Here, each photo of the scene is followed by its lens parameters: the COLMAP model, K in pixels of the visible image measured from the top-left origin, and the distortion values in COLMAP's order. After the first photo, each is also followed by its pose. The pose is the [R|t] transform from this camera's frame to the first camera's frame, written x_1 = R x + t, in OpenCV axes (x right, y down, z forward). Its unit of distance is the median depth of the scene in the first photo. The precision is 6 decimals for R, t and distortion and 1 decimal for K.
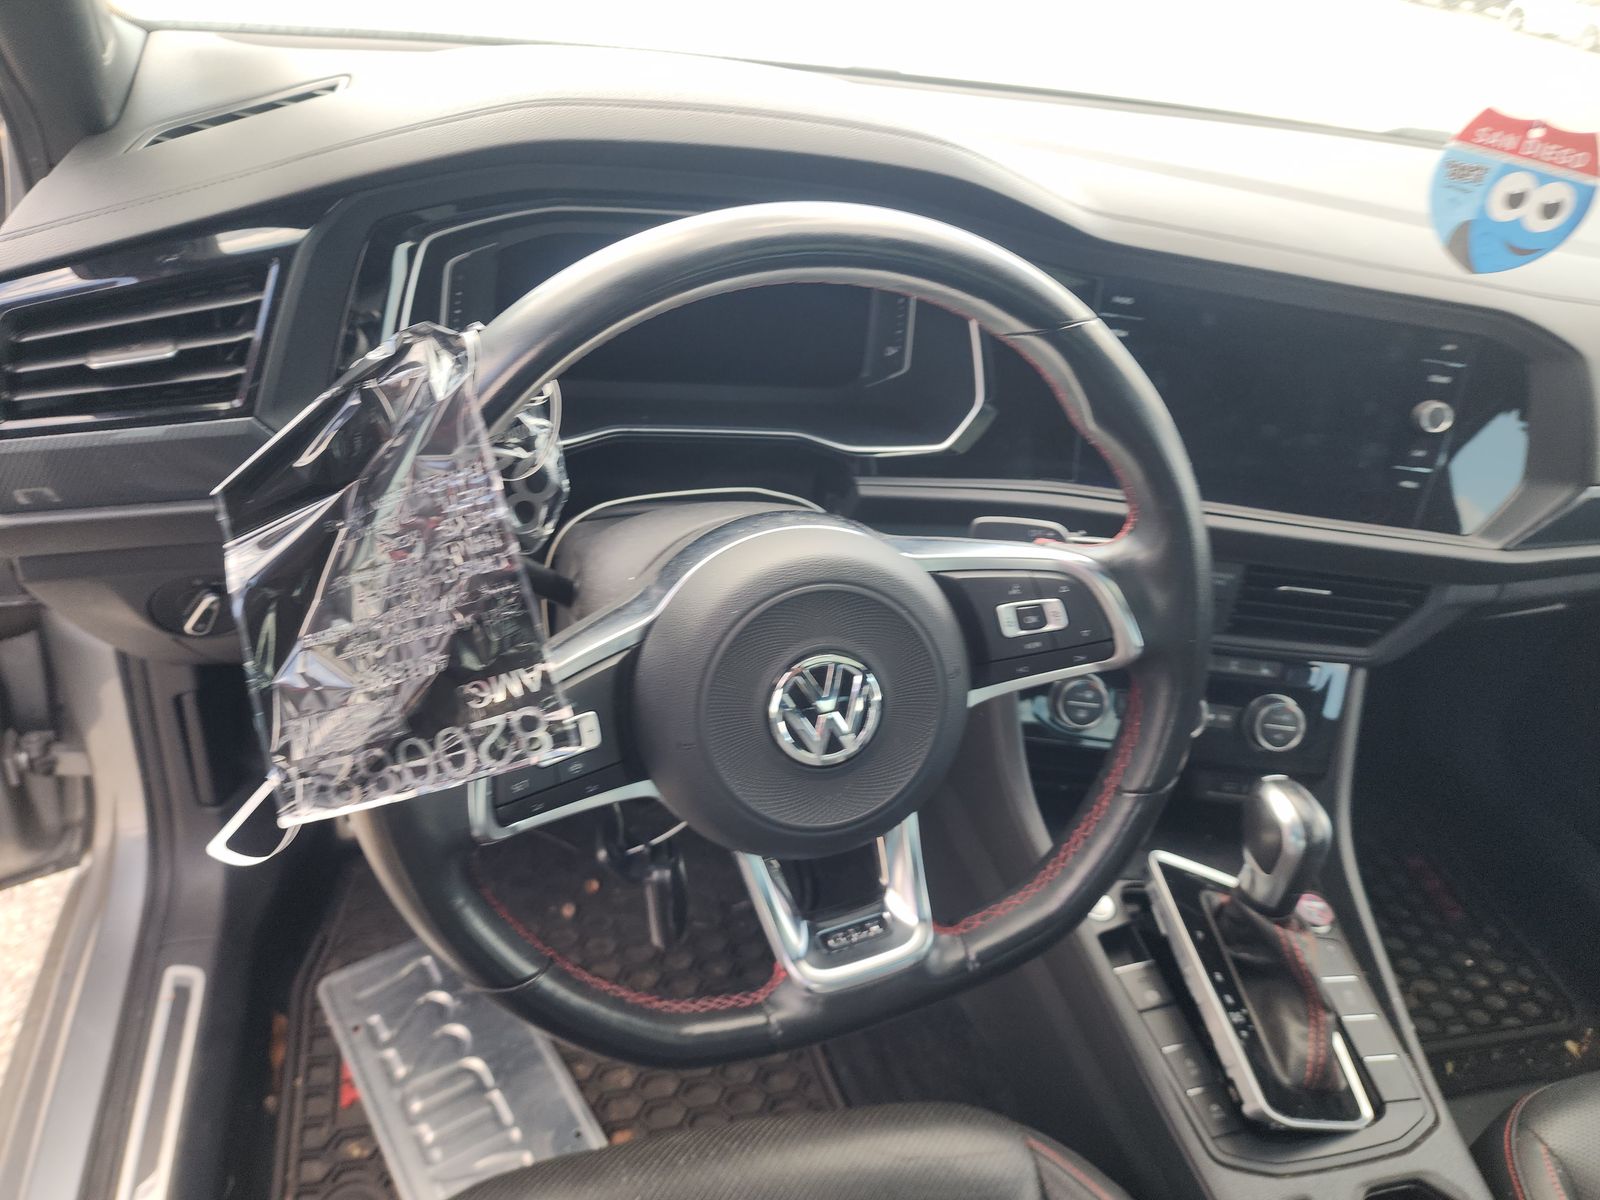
lens RADIAL K [[1075.4, 0, 800.0], [0, 1075.4, 600.0], [0, 0, 1]] dist [0.003248, -0.021049]
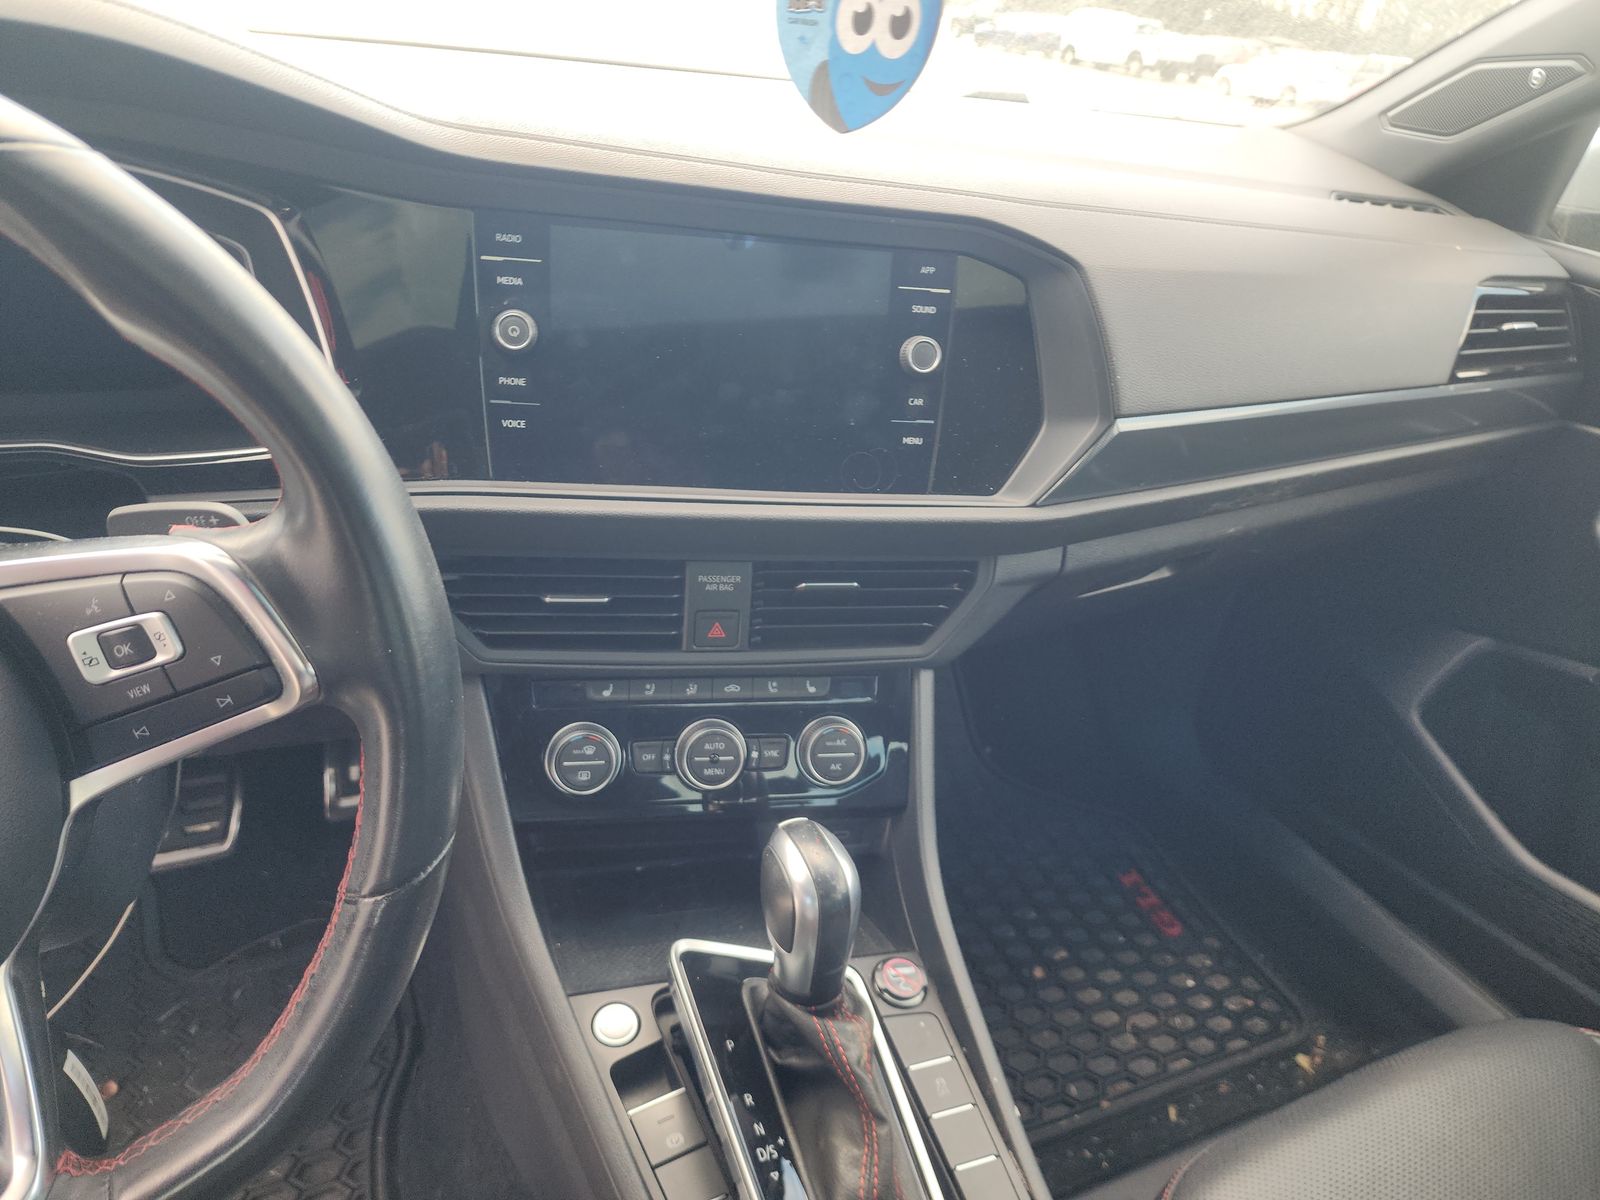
lens RADIAL K [[1085.7, 0, 796.8], [0, 1085.7, 606.6], [0, 0, 1]] dist [0.050116, -0.052533]
pose [[0.978315, -0.122796, 0.166797, 0.300046], [0.133732, 0.989437, -0.055950, 0.049265], [-0.158165, 0.077043, 0.984403, 0.186875]]
